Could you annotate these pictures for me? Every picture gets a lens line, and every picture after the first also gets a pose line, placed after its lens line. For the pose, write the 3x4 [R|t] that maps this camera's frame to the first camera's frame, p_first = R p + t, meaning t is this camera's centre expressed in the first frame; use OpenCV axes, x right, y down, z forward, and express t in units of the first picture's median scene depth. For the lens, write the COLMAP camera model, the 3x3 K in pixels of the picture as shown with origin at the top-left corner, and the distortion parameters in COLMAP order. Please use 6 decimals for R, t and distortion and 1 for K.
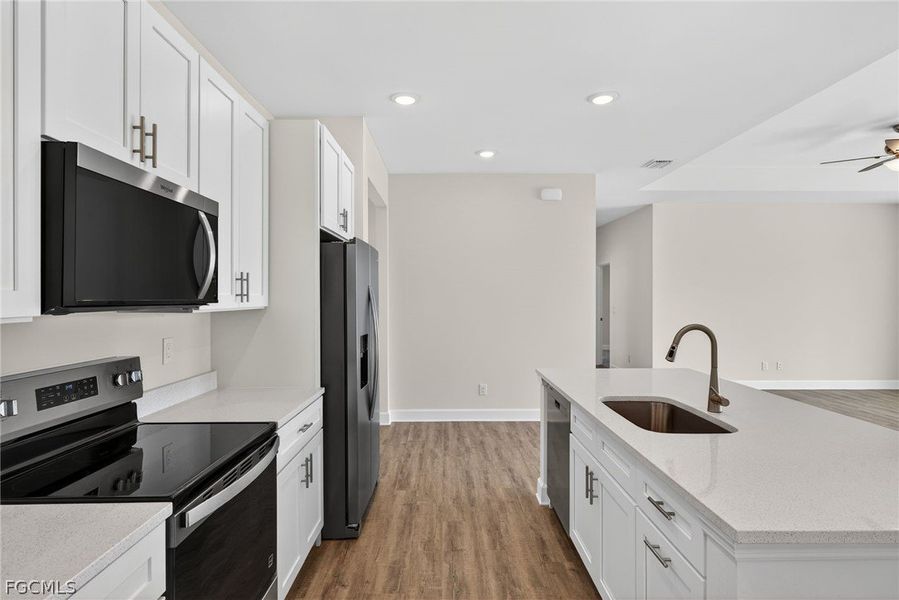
lens RADIAL K [[465.2, 0, 449.5], [0, 465.2, 300.0], [0, 0, 1]] dist [0.000785, 0.000080]
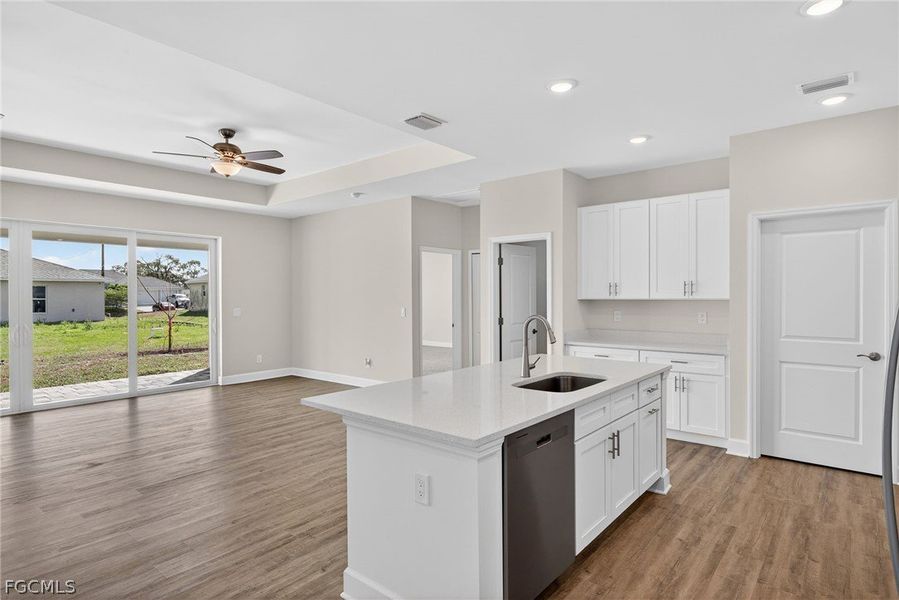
lens RADIAL K [[480.0, 0, 449.5], [0, 480.0, 300.0], [0, 0, 1]] dist [-0.001863, -0.000680]
pose [[-0.760484, -0.004599, 0.649340, -0.111716], [0.001683, 0.999958, 0.009053, 0.001803], [-0.649355, 0.007978, -0.760444, 1.325202]]
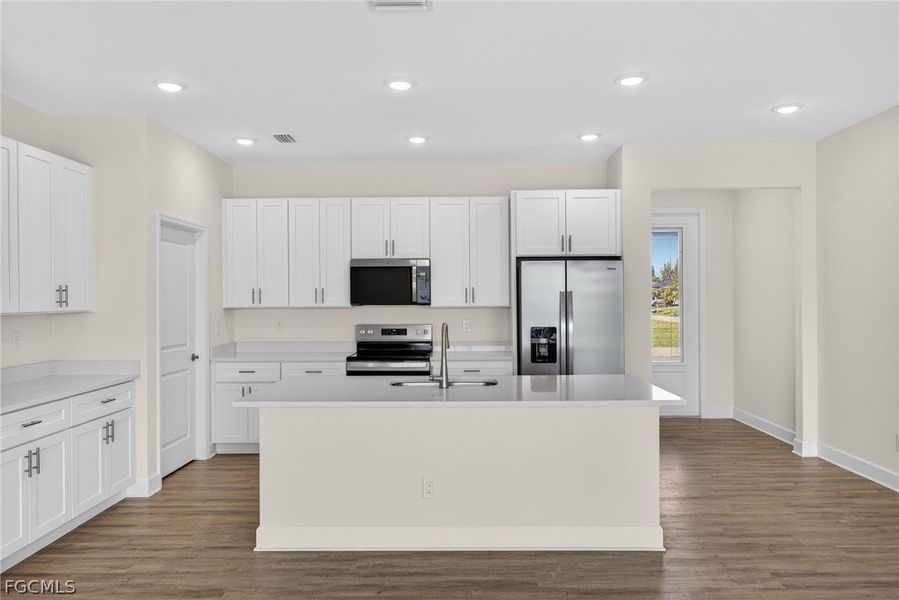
lens RADIAL K [[636.3, 0, 449.5], [0, 636.3, 300.0], [0, 0, 1]] dist [0.003485, 0.000867]
pose [[-0.022827, 0.001656, -0.999738, 1.426687], [0.006383, 0.999978, 0.001510, -0.006704], [0.999719, -0.006347, -0.022837, 0.623745]]
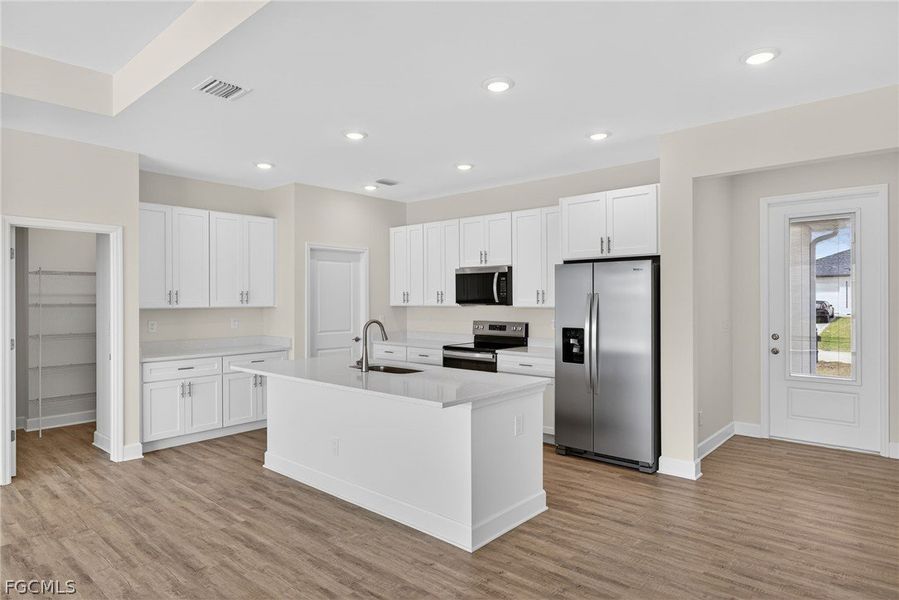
lens RADIAL K [[527.2, 0, 449.5], [0, 527.2, 300.0], [0, 0, 1]] dist [-0.000413, 0.000412]
pose [[-0.671665, 0.001914, -0.740853, 1.055418], [0.001921, 0.999998, 0.000842, -0.009583], [0.740853, -0.000857, -0.671667, 1.485053]]
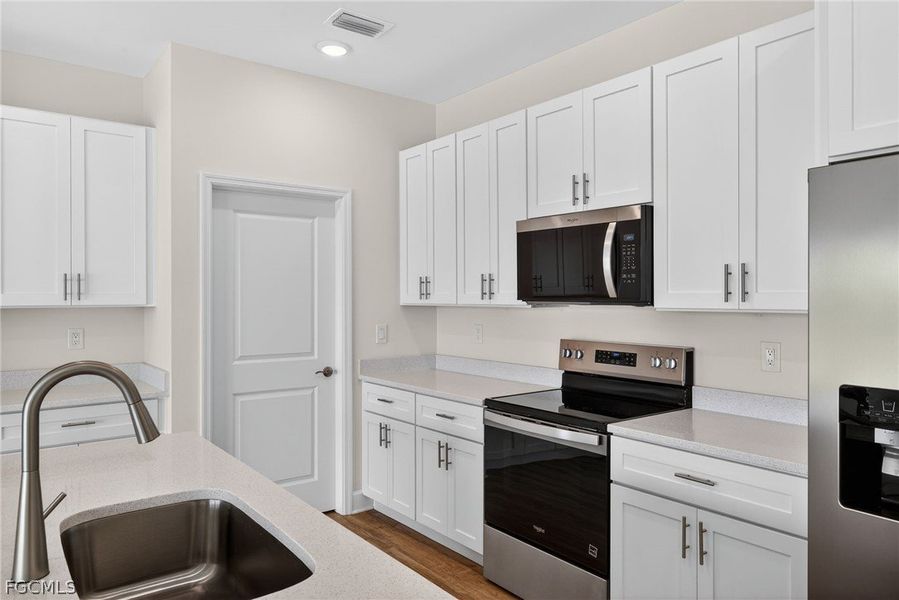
lens RADIAL K [[620.5, 0, 449.5], [0, 620.5, 300.0], [0, 0, 1]] dist [0.004891, 0.002057]
pose [[-0.798973, 0.002624, -0.601361, 0.362866], [-0.000002, 0.999990, 0.004366, -0.001085], [0.601367, 0.003490, -0.798965, 0.984017]]
